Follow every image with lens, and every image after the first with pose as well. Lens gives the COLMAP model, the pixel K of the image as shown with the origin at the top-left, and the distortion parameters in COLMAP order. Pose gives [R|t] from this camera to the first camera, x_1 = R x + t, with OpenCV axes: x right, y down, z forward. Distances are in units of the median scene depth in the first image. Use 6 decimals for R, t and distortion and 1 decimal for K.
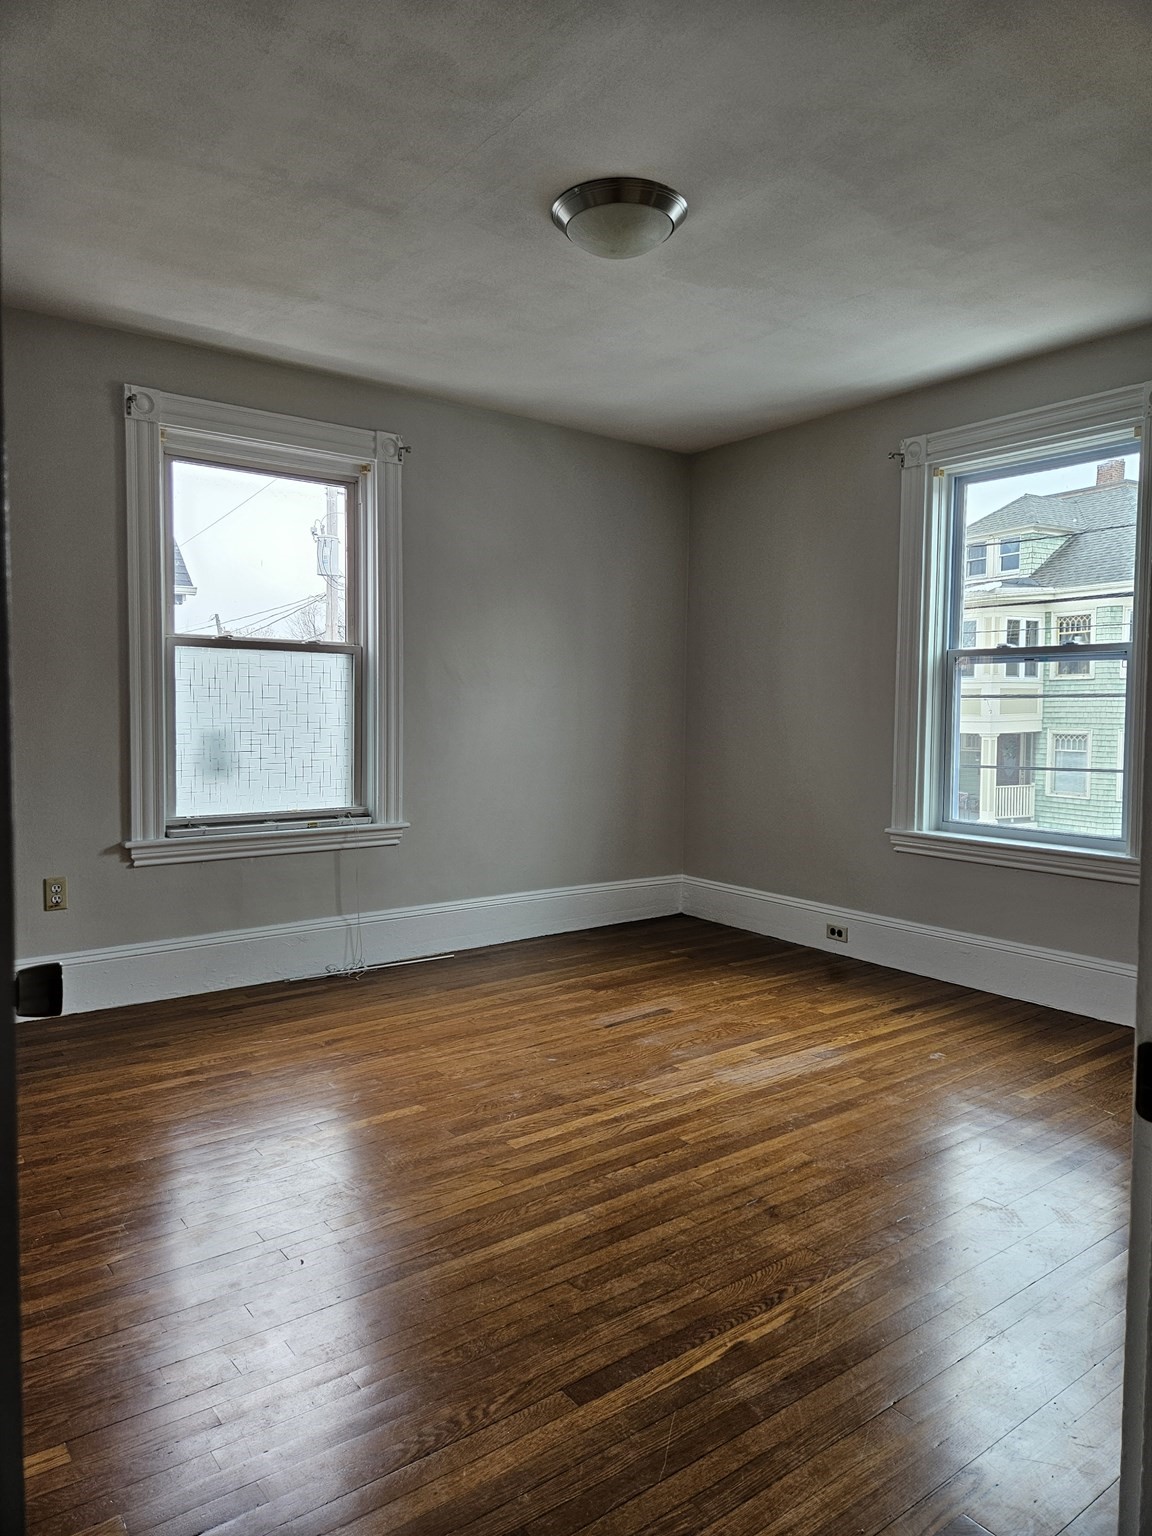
lens RADIAL K [[1033.0, 0, 577.4], [0, 1033.0, 766.9], [0, 0, 1]] dist [0.027474, -0.008392]
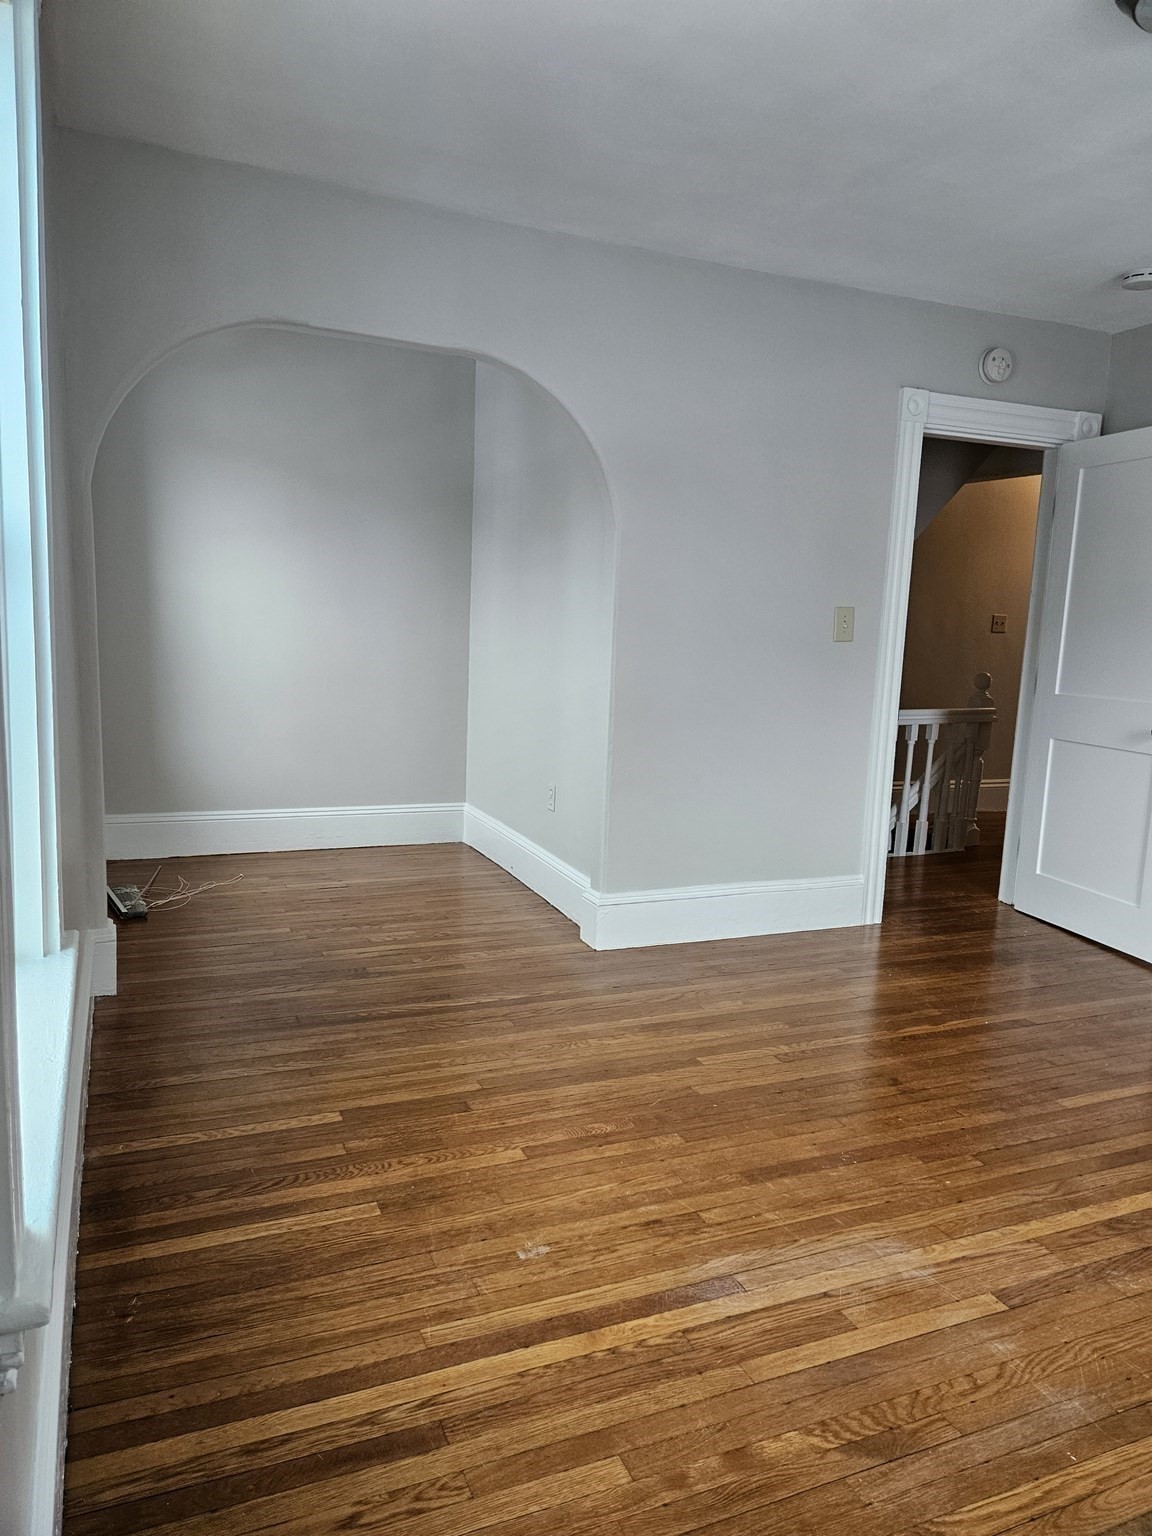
lens RADIAL K [[1033.0, 0, 570.4], [0, 1033.0, 767.1], [0, 0, 1]] dist [0.027474, -0.008392]
pose [[-0.969917, -0.079573, 0.230064, 0.225867], [-0.030954, 0.977710, 0.207666, -0.122760], [-0.241460, 0.194297, -0.950760, 1.604640]]
